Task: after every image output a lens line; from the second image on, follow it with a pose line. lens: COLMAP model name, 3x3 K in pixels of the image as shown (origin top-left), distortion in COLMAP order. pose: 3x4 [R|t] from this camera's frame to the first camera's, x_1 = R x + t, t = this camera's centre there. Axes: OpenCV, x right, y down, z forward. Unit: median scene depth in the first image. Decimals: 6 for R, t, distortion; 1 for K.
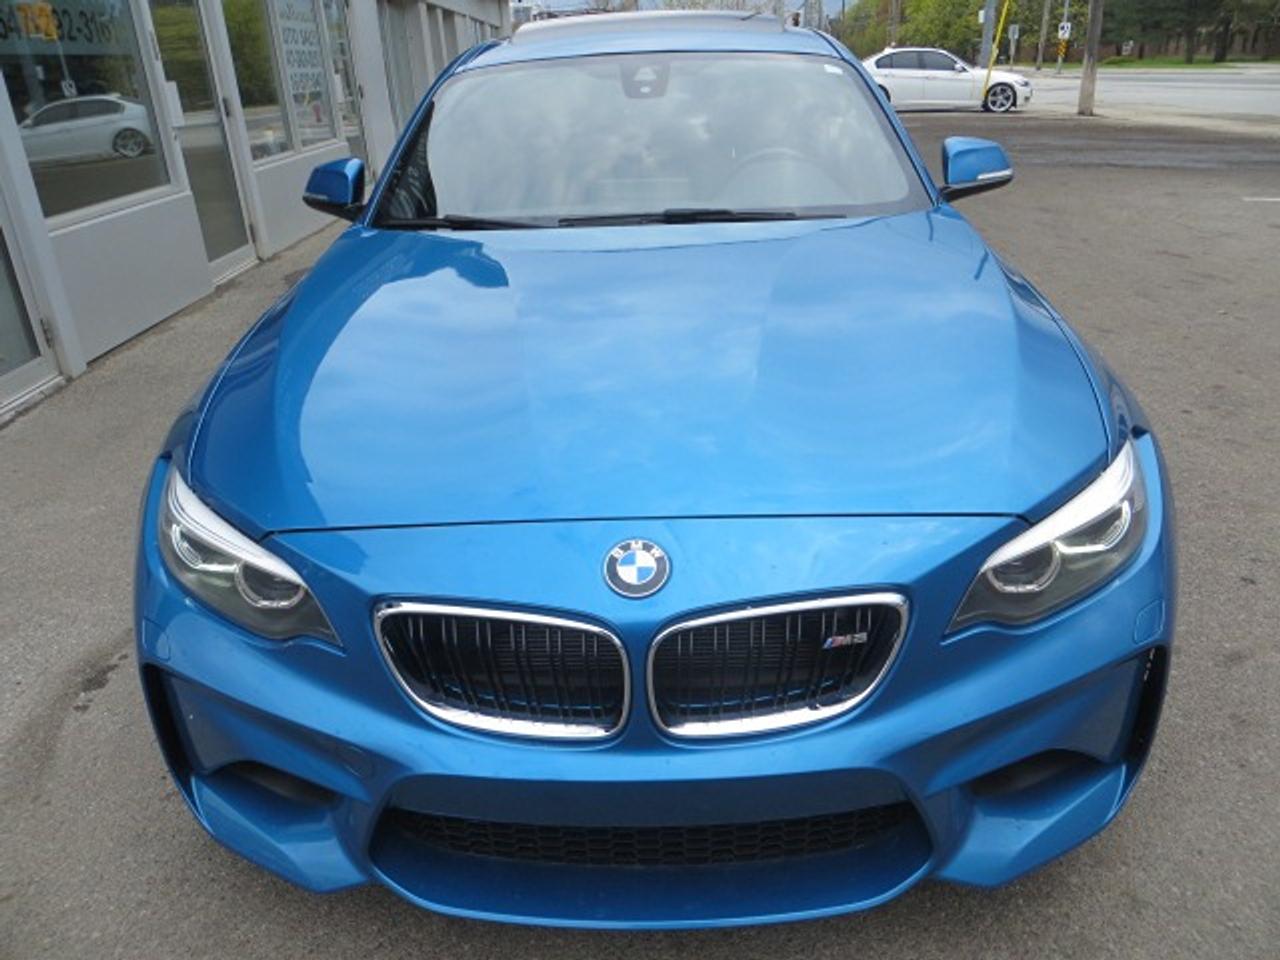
lens RADIAL K [[918.3, 0, 640.0], [0, 918.3, 480.0], [0, 0, 1]] dist [-0.008009, -0.006028]
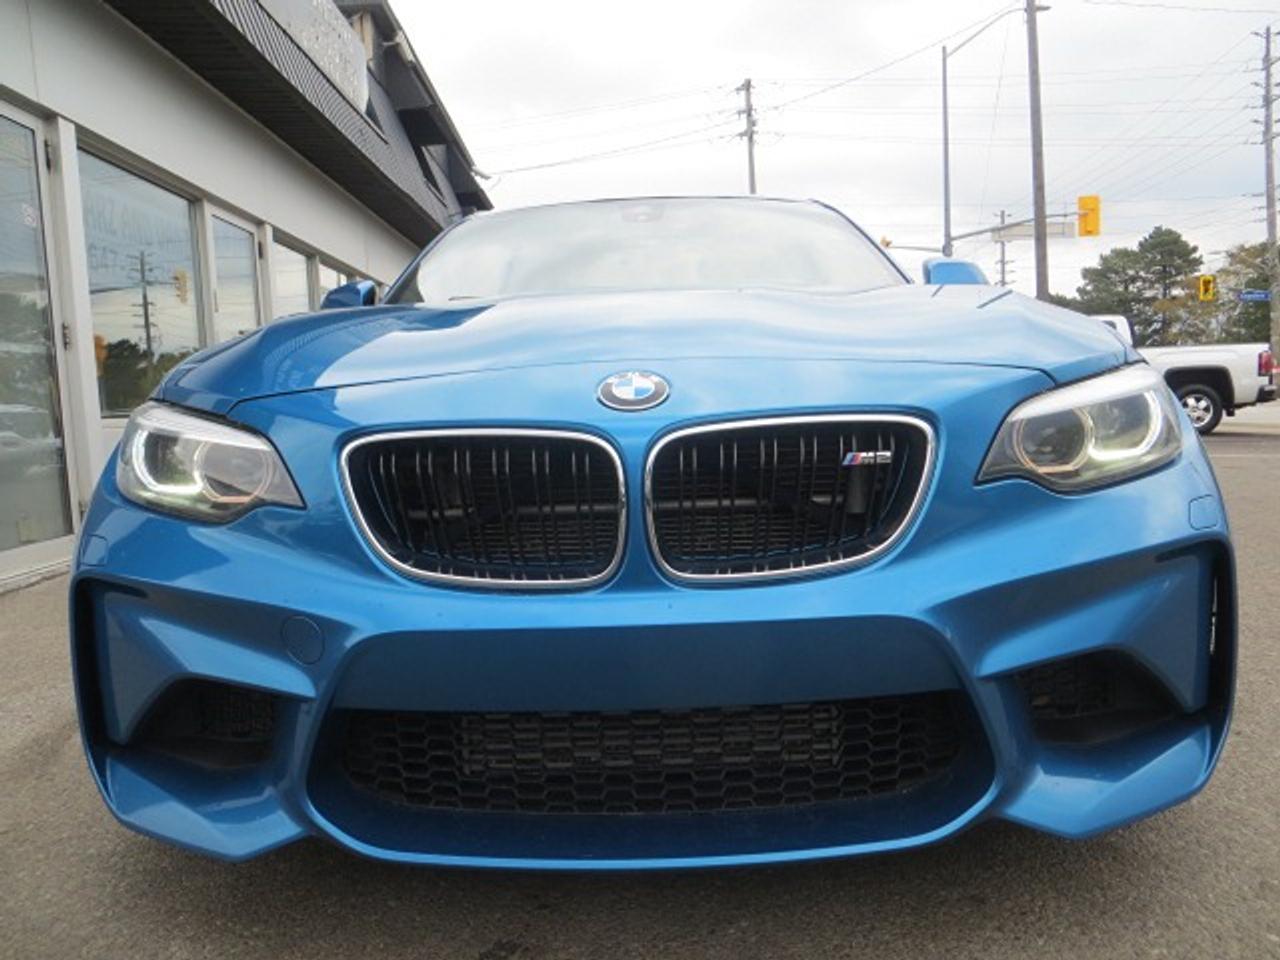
lens RADIAL K [[918.3, 0, 640.0], [0, 918.3, 480.0], [0, 0, 1]] dist [-0.008009, -0.006028]
pose [[0.999994, -0.003364, 0.000641, 0.002333], [0.003393, 0.948353, -0.317198, 0.459586], [0.000460, 0.317198, 0.948359, 0.155529]]
